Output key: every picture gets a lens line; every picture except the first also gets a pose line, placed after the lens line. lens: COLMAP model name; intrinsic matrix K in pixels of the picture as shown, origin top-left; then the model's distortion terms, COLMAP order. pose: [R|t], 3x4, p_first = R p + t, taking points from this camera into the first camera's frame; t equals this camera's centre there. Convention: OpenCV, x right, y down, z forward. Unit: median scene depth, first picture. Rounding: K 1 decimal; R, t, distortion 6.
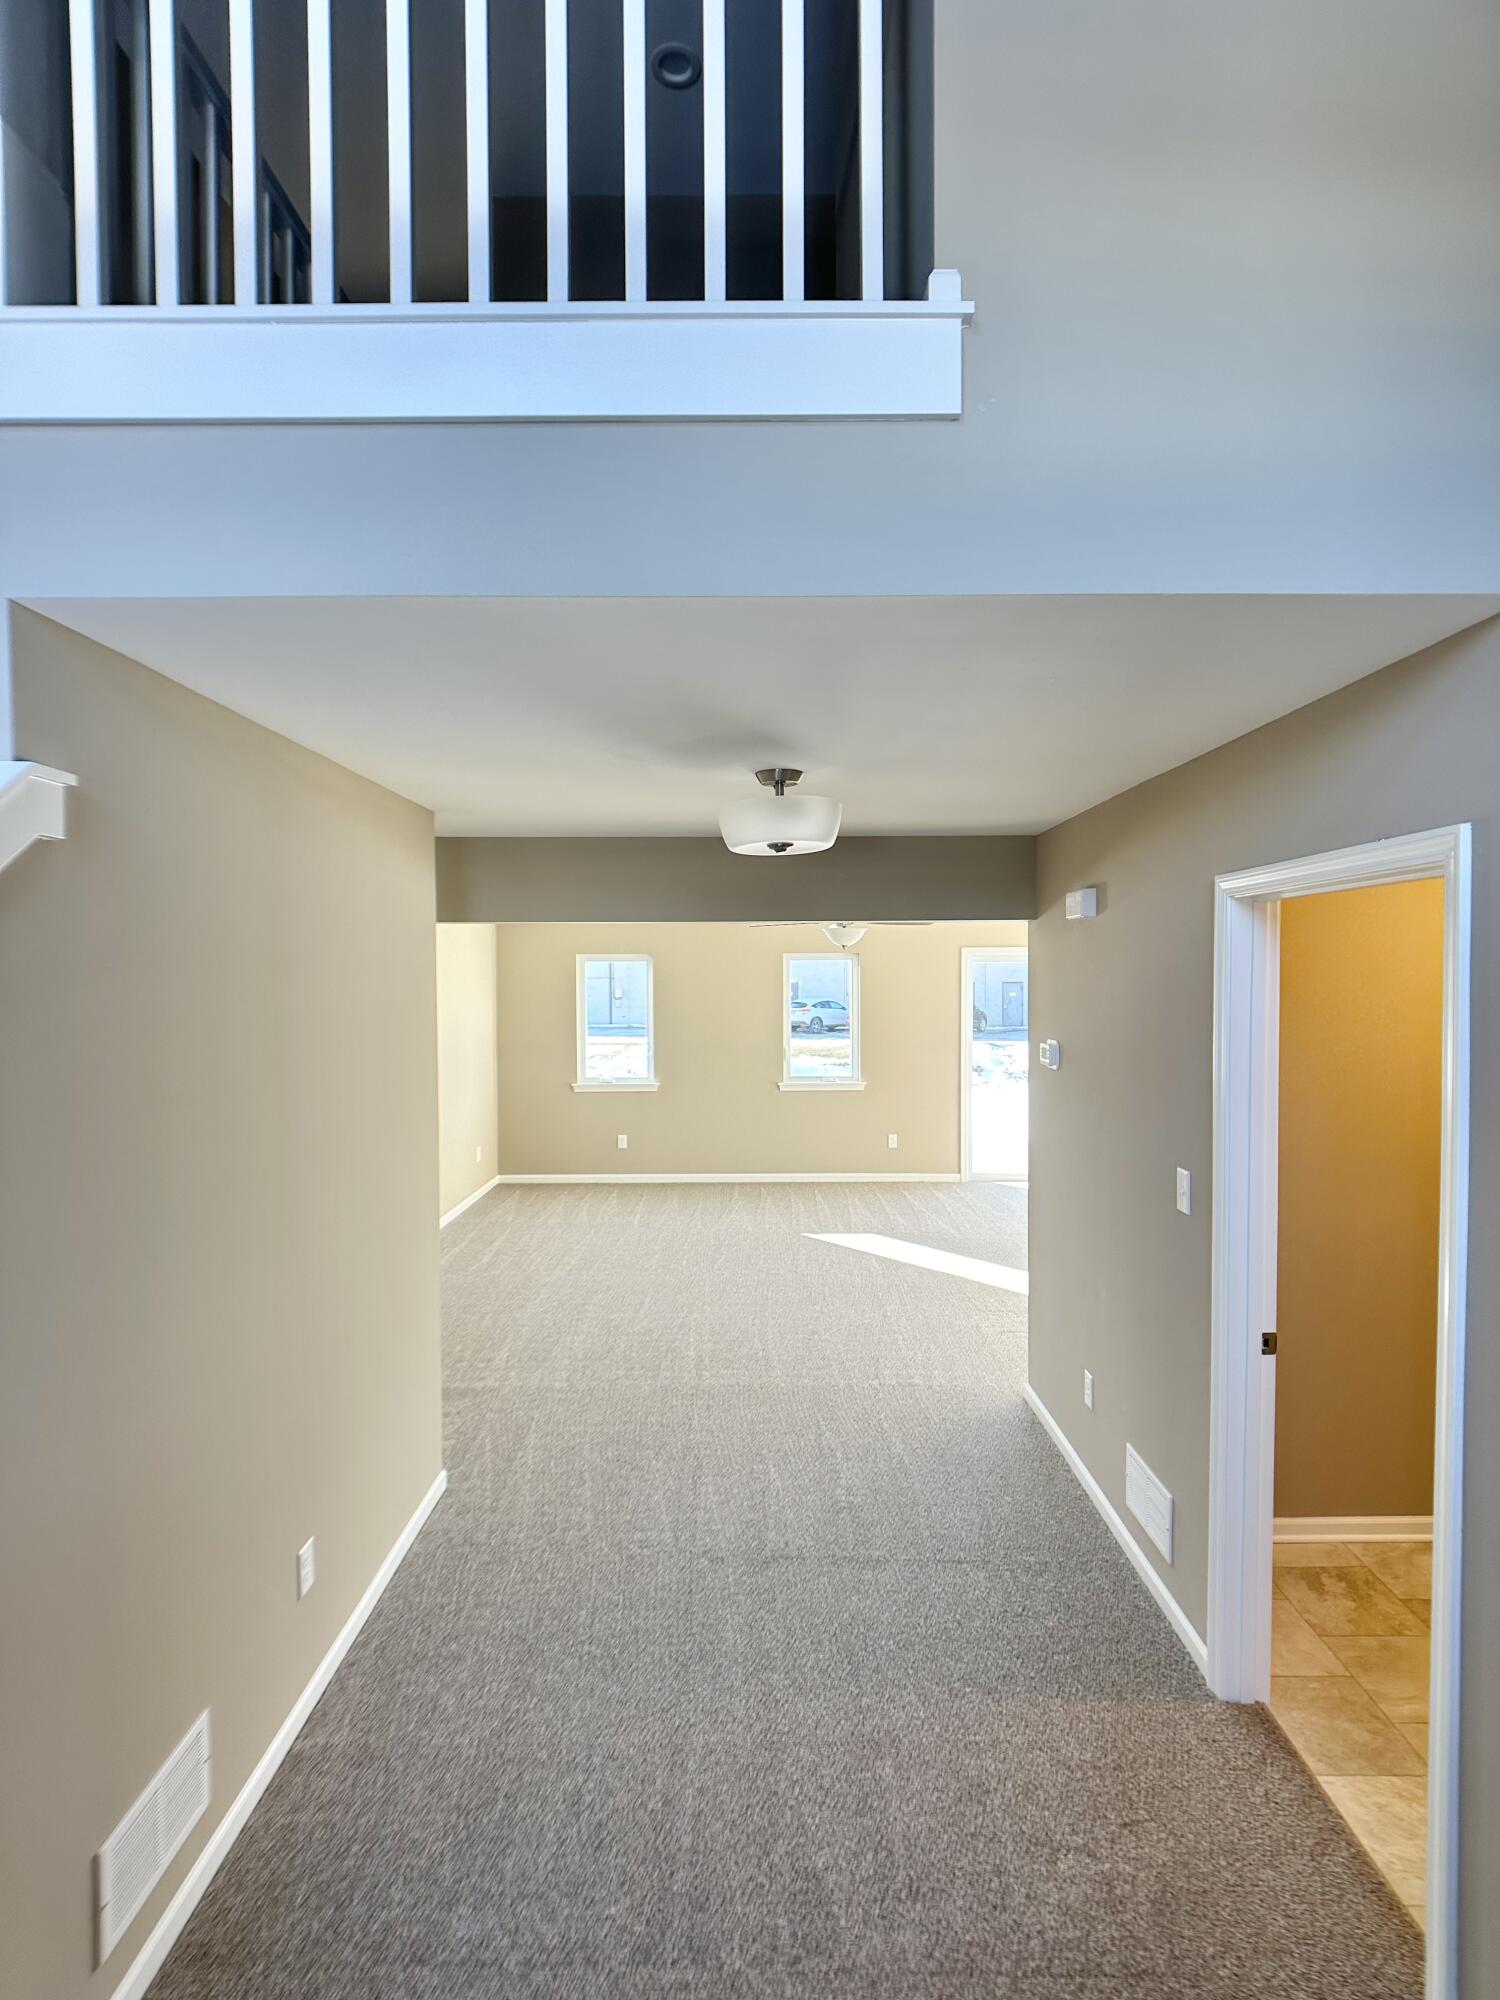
lens RADIAL K [[1037.2, 0, 750.0], [0, 1037.2, 1000.0], [0, 0, 1]] dist [0.042530, -0.037058]
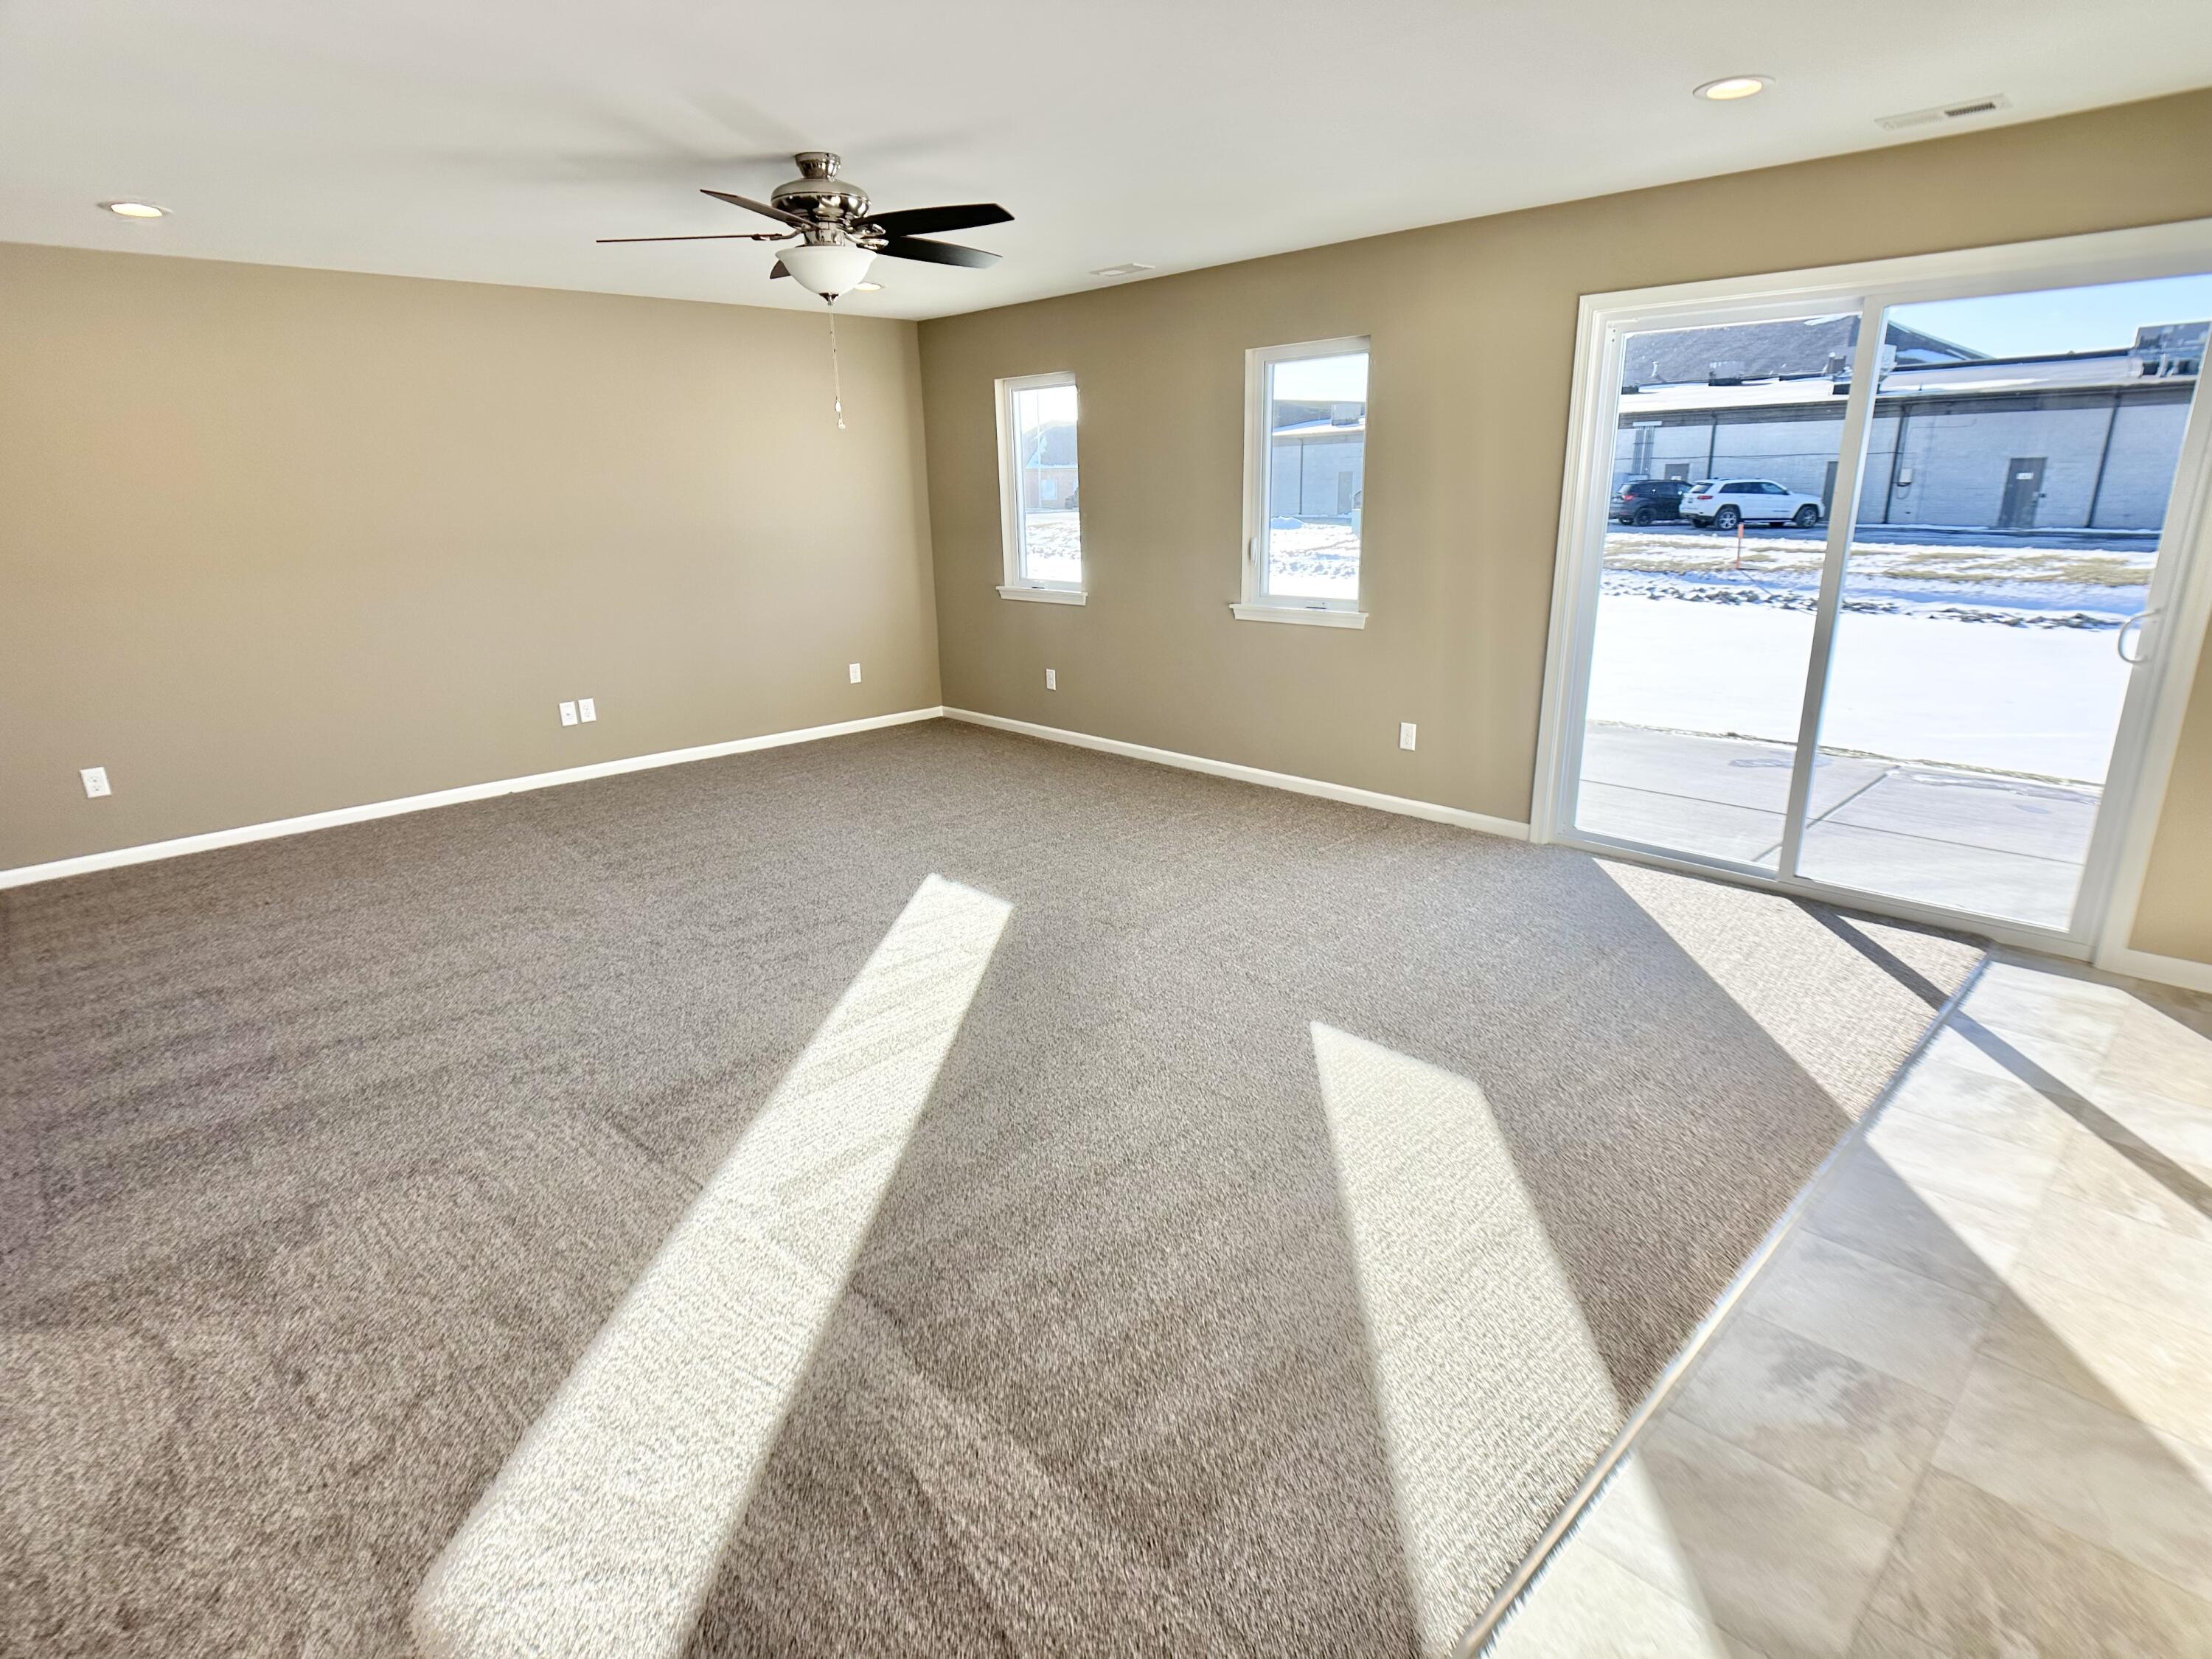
lens RADIAL K [[1147.2, 0, 1106.0], [0, 1147.2, 829.5], [0, 0, 1]] dist [0.042530, -0.037058]
pose [[0.695776, 0.197923, -0.690451, 0.423051], [0.008620, 0.958914, 0.283567, 0.020969], [0.718207, -0.203251, 0.665483, 0.516537]]
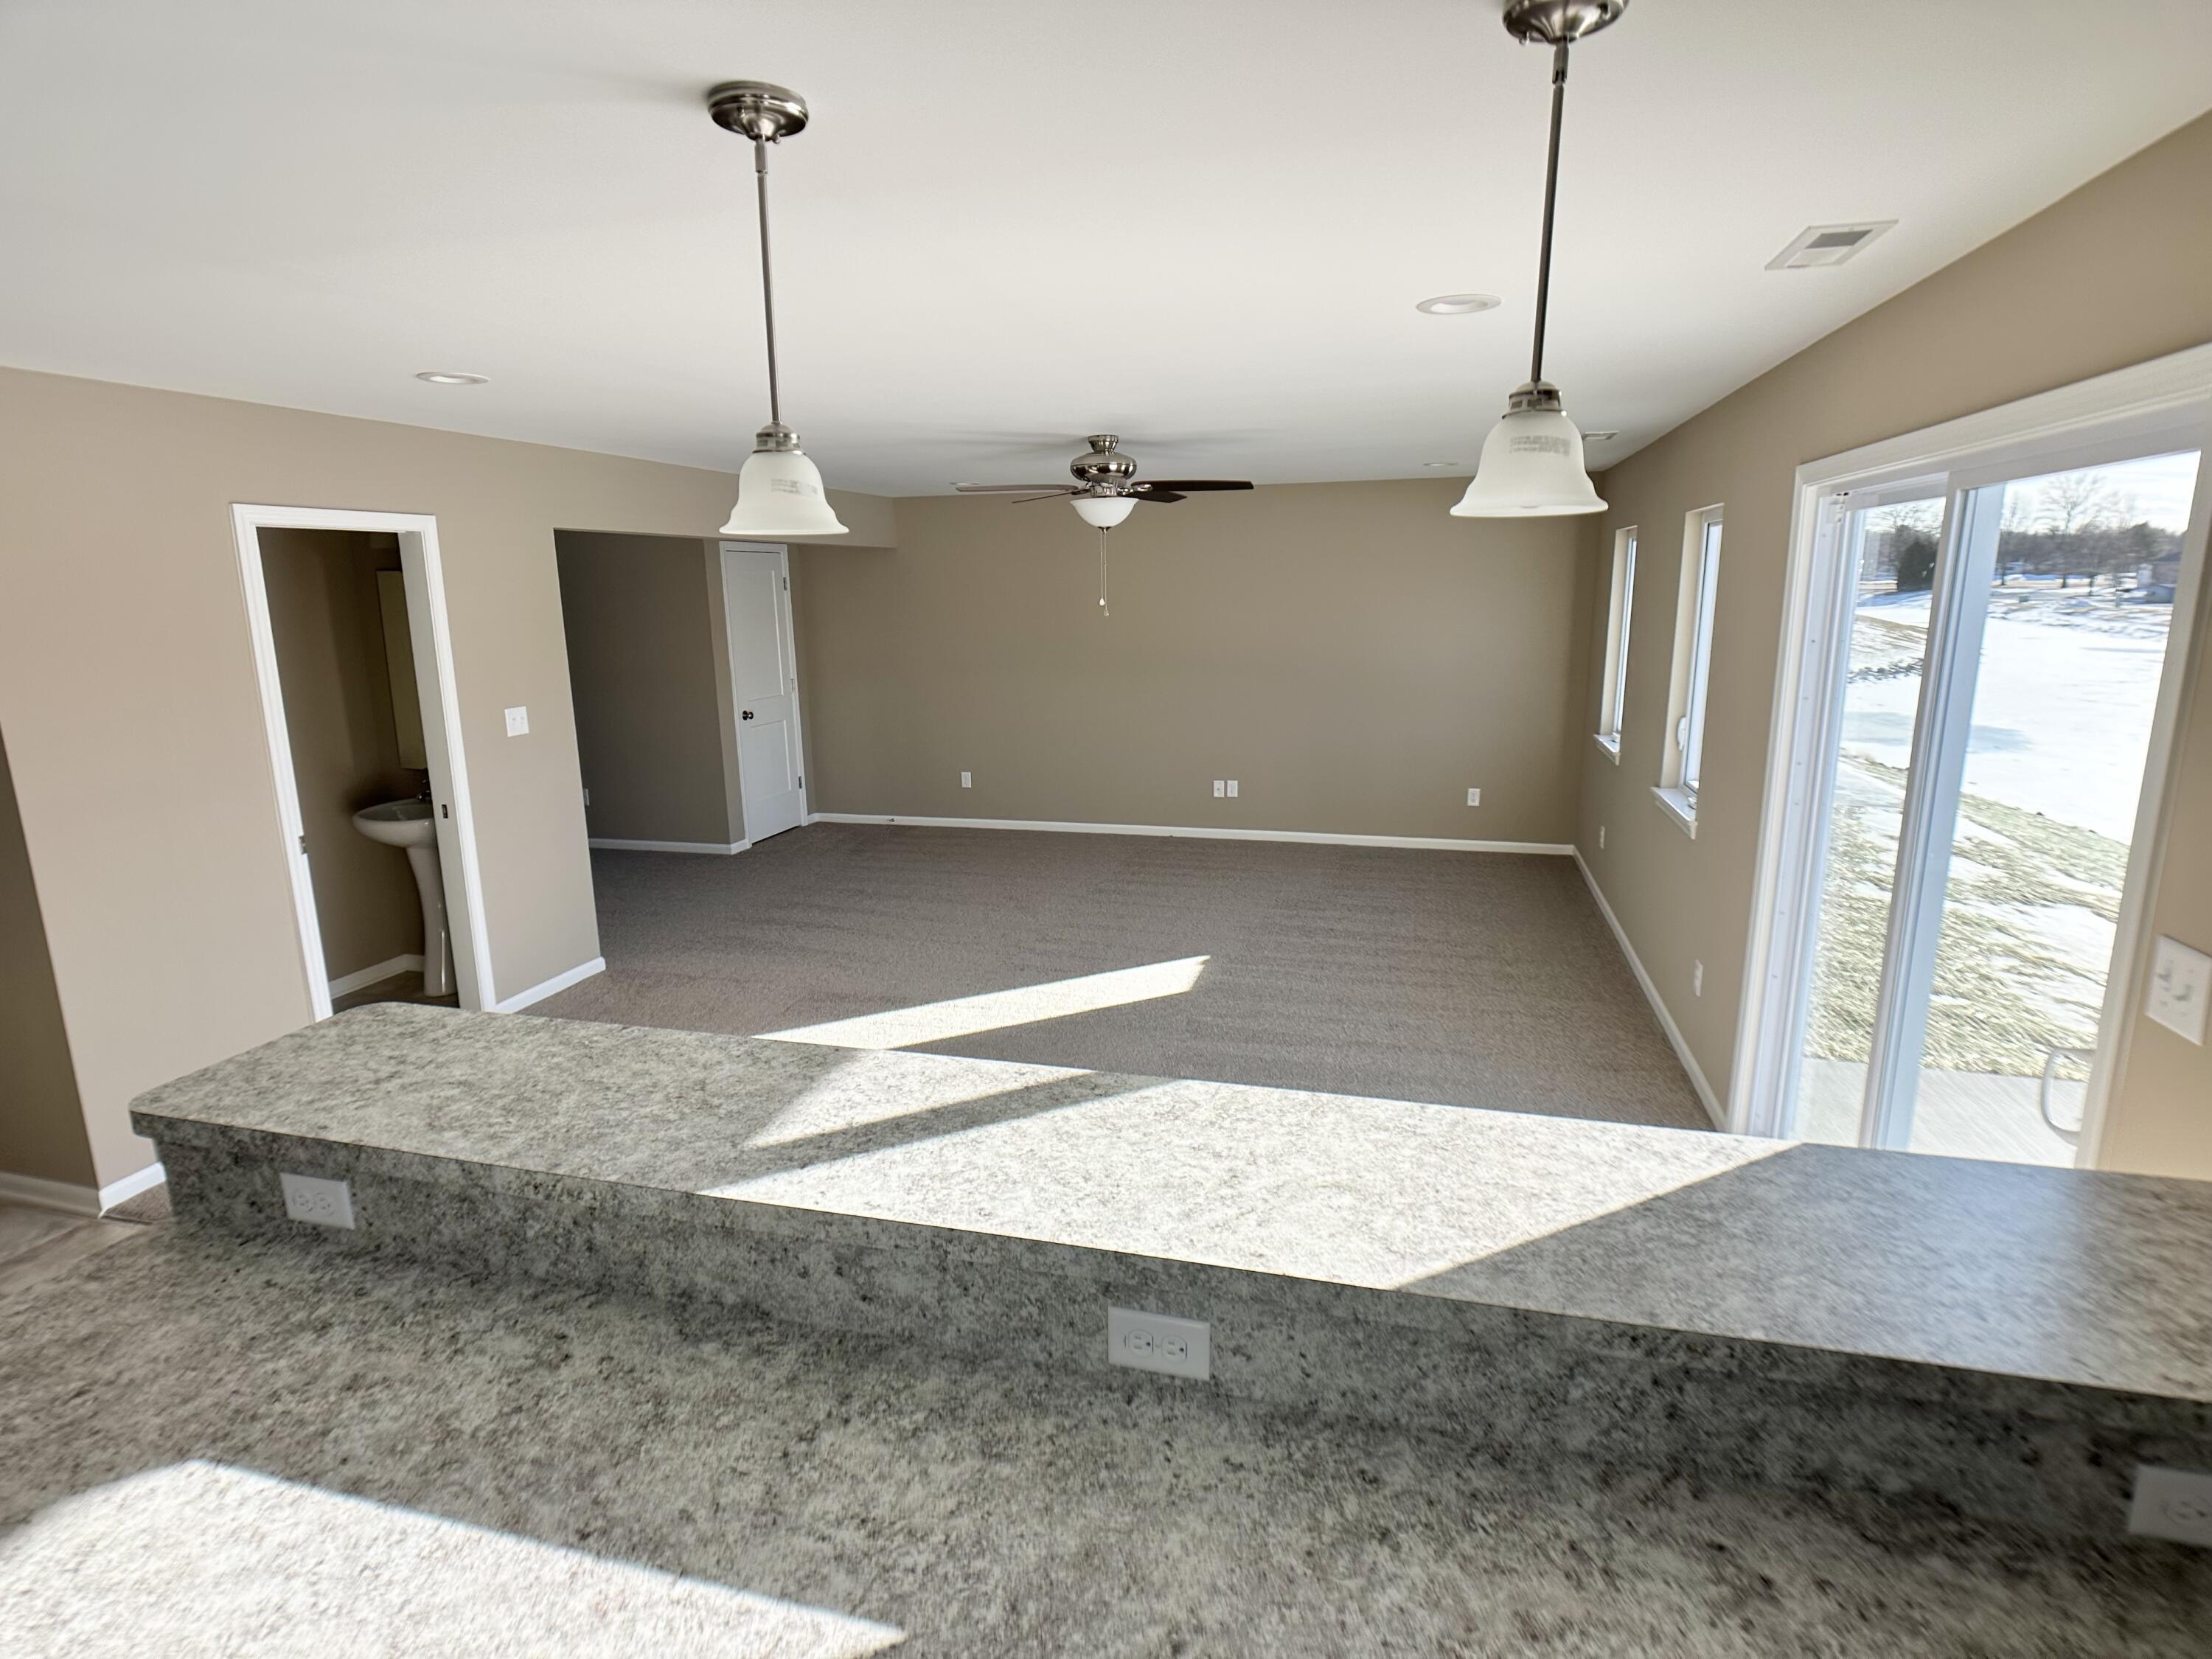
lens RADIAL K [[1147.2, 0, 1106.0], [0, 1147.2, 829.5], [0, 0, 1]] dist [0.042530, -0.037058]
pose [[-0.267615, 0.206151, -0.941214, 0.602560], [0.002419, 0.976984, 0.213298, -0.015841], [0.963523, 0.054805, -0.261954, 0.886031]]
